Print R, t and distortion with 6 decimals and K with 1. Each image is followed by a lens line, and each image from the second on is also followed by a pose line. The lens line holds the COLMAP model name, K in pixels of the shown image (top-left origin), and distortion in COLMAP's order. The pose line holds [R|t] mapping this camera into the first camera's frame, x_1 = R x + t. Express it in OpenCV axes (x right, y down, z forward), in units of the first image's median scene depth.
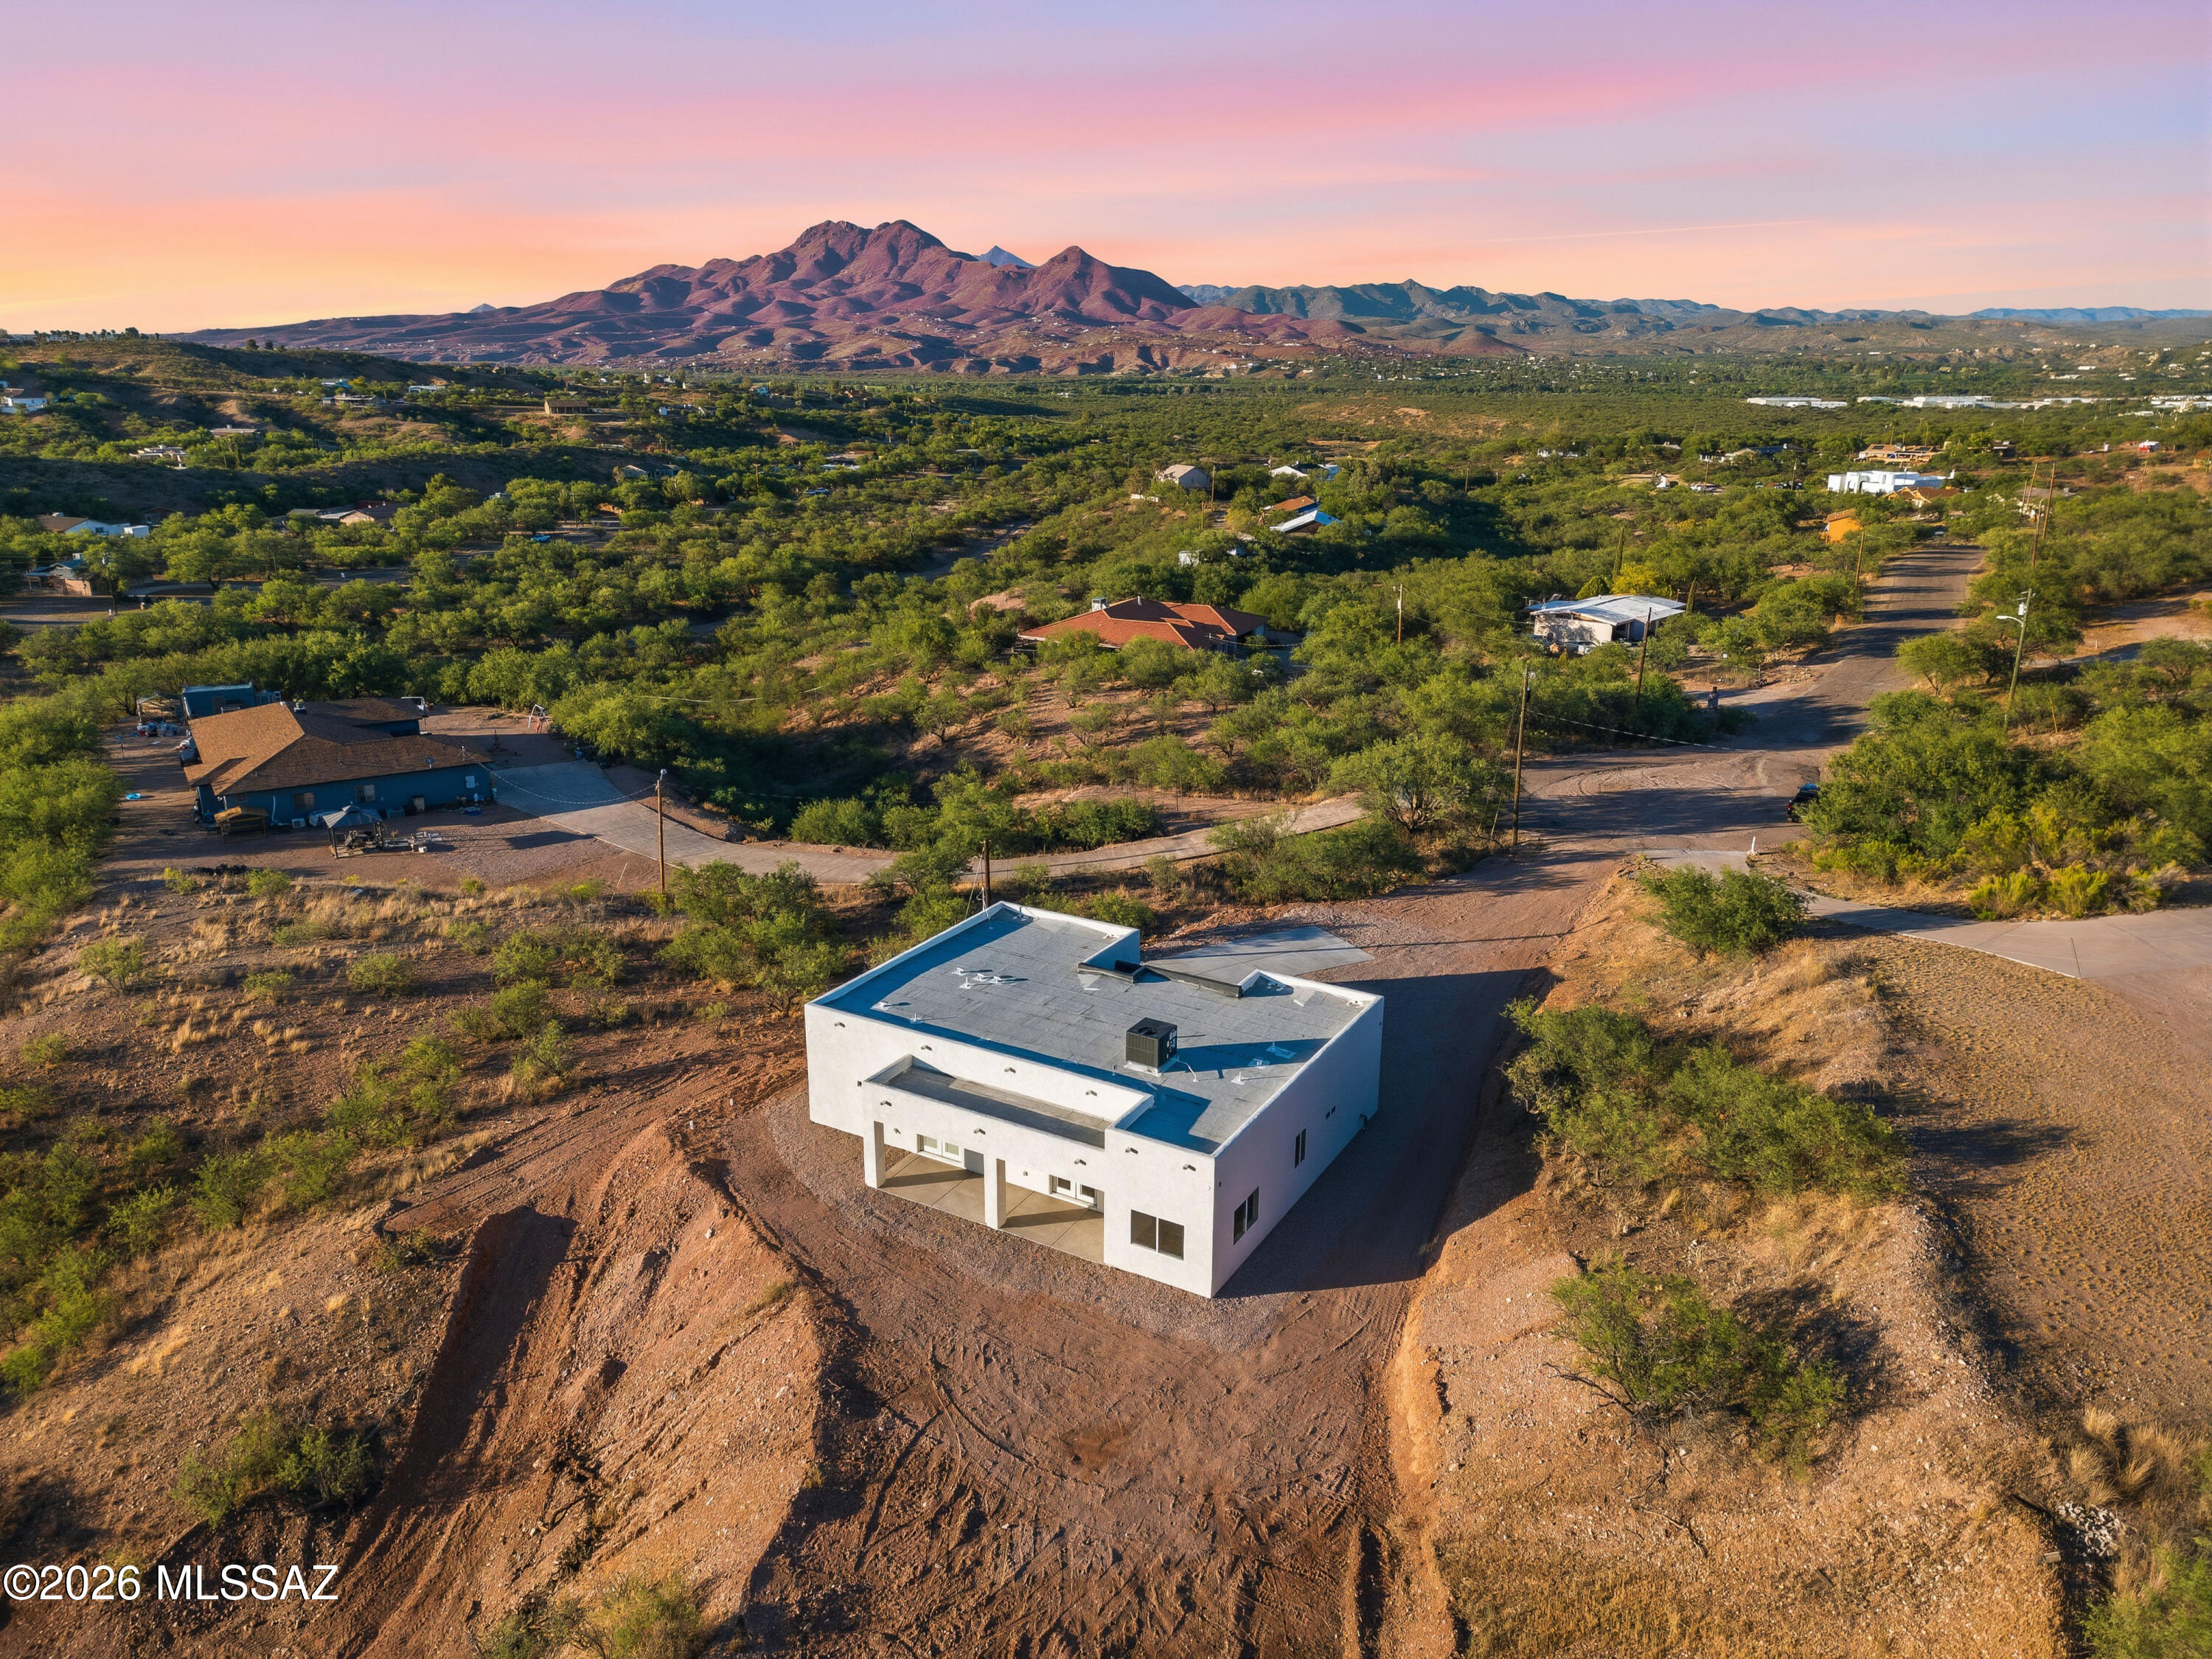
lens RADIAL K [[1605.1, 0, 1106.0], [0, 1605.1, 829.5], [0, 0, 1]] dist [0.039889, -0.009845]
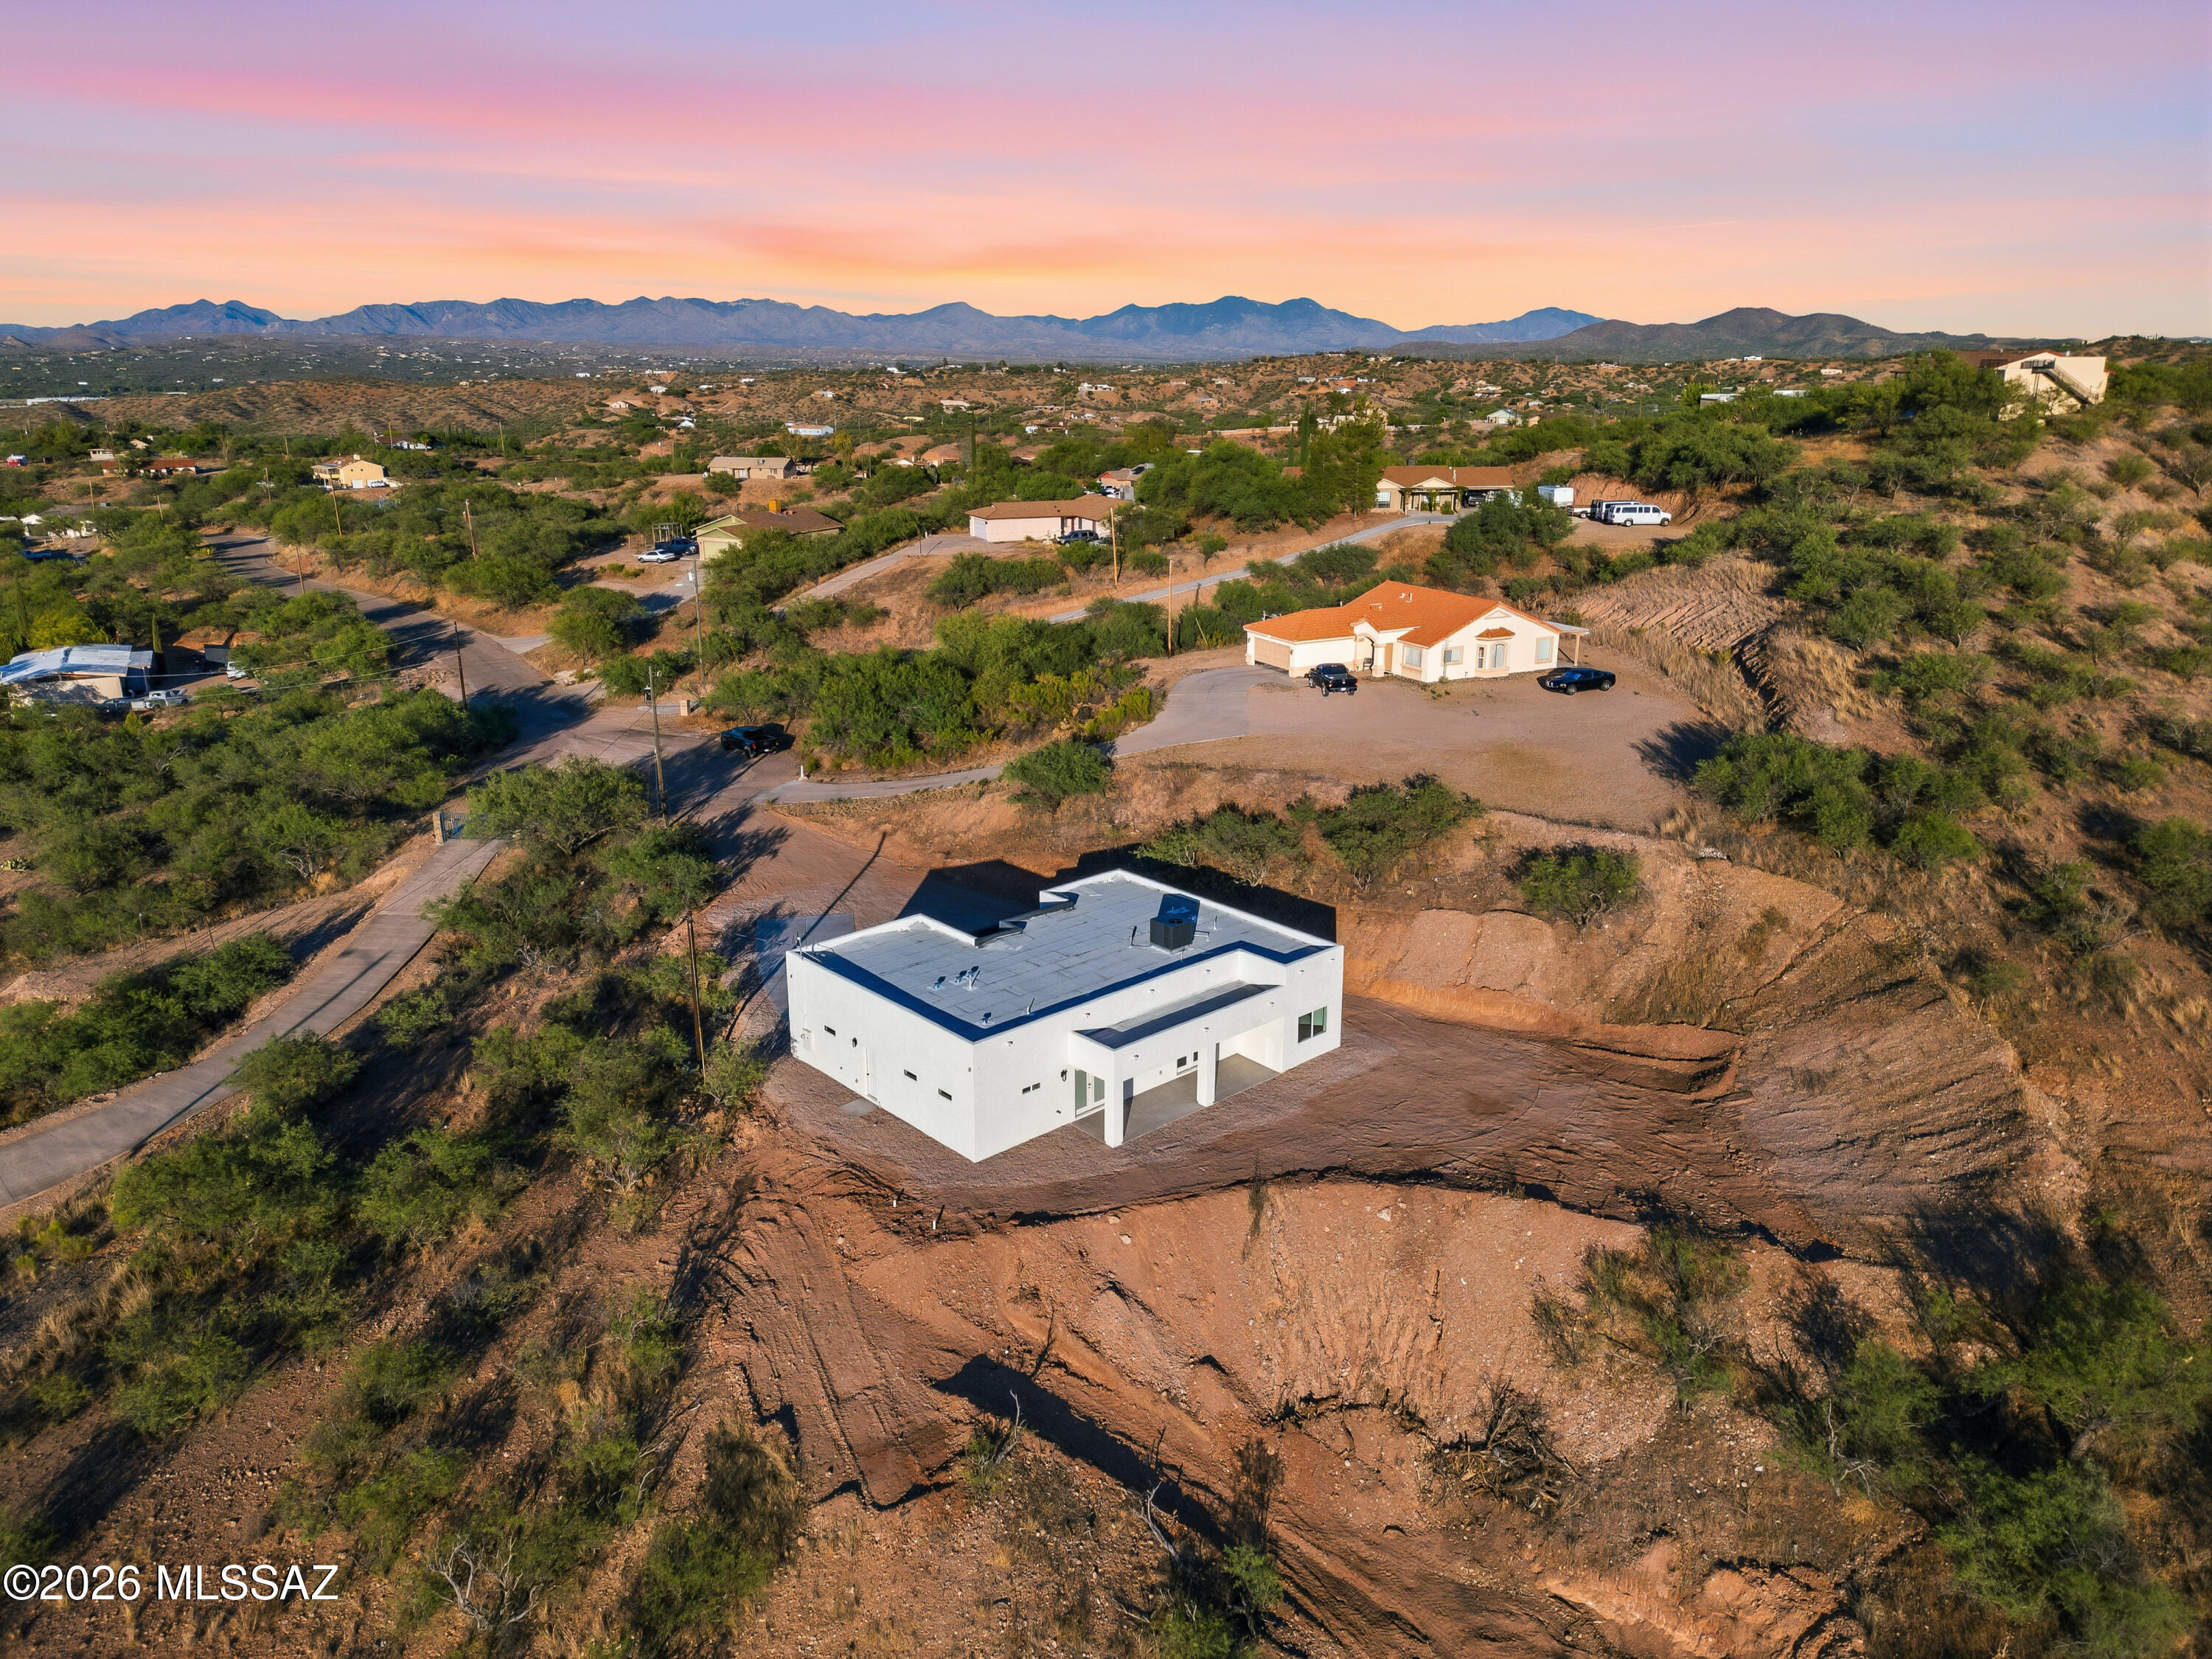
lens RADIAL K [[1576.8, 0, 1080.5], [0, 1576.8, 828.8], [0, 0, 1]] dist [0.054806, -0.006908]
pose [[0.300519, -0.281862, 0.911176, -1.119866], [0.285016, 0.938222, 0.196226, -0.211581], [-0.910195, 0.200730, 0.362289, 0.598944]]
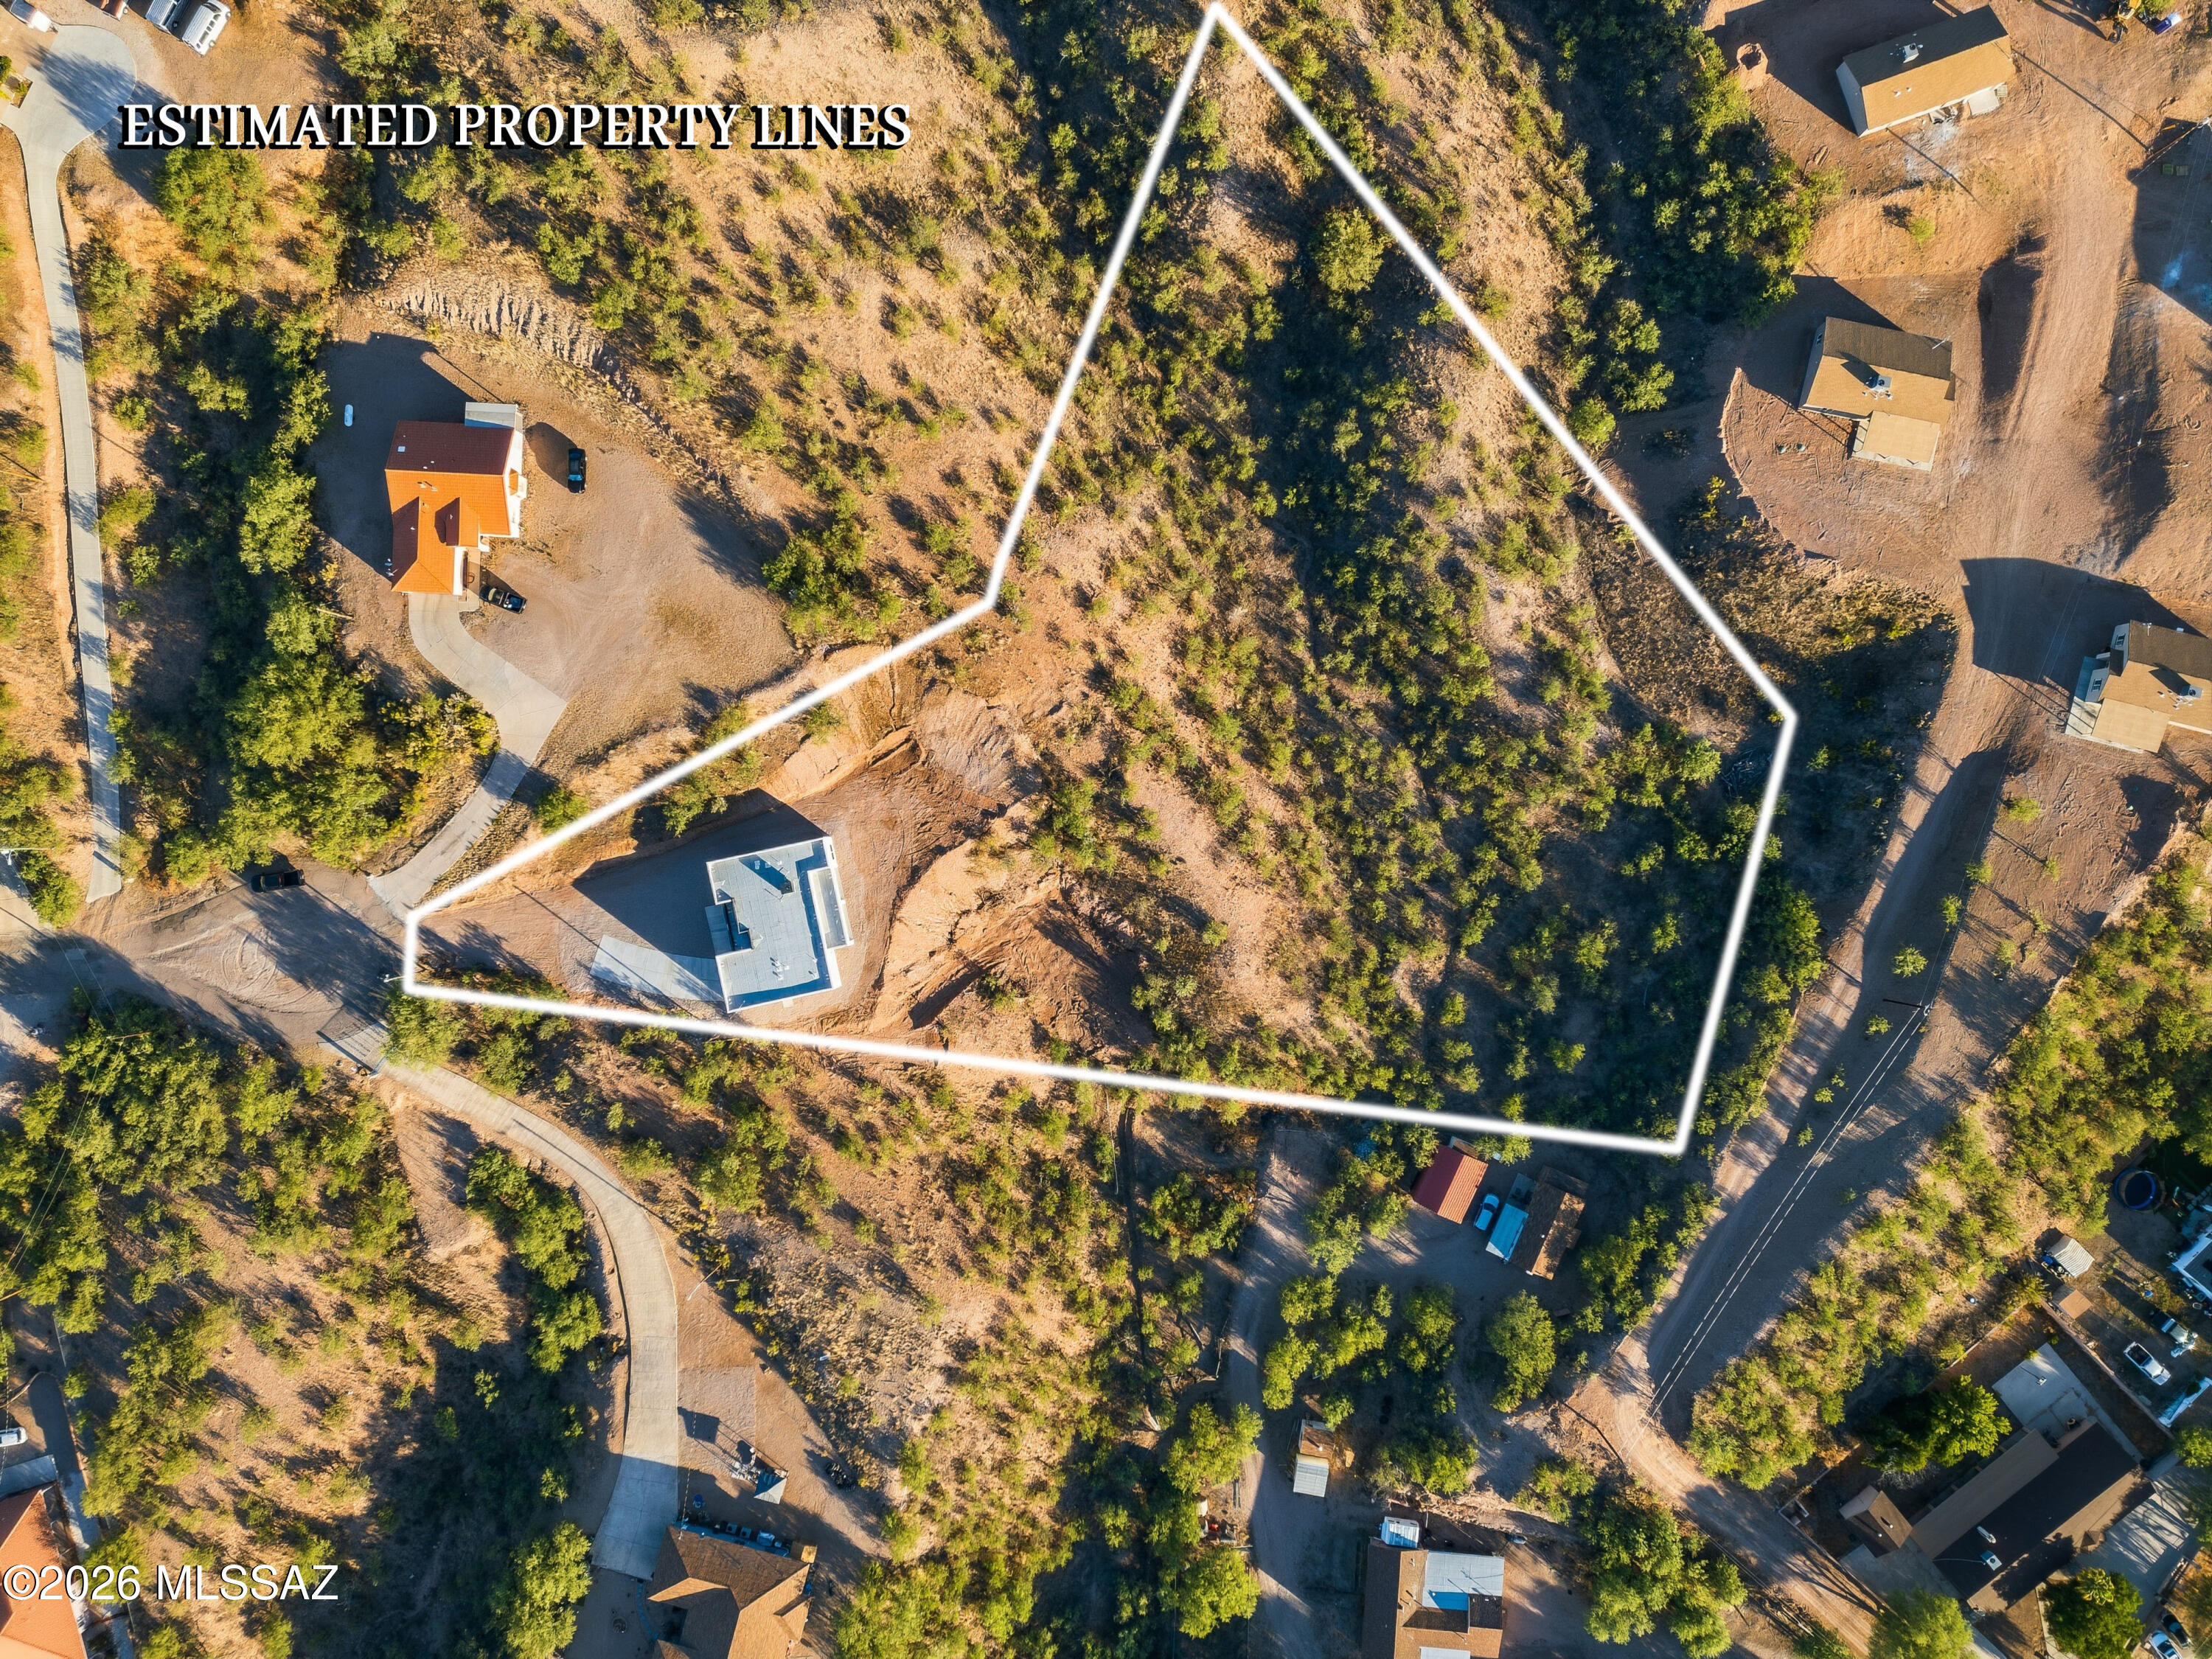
lens RADIAL K [[1605.1, 0, 1106.0], [0, 1605.1, 829.5], [0, 0, 1]] dist [0.039889, -0.009845]
pose [[-0.681168, -0.731961, -0.015630, -0.294816], [0.222525, -0.227328, 0.948053, -3.038284], [-0.697491, 0.642305, 0.317728, -0.692029]]
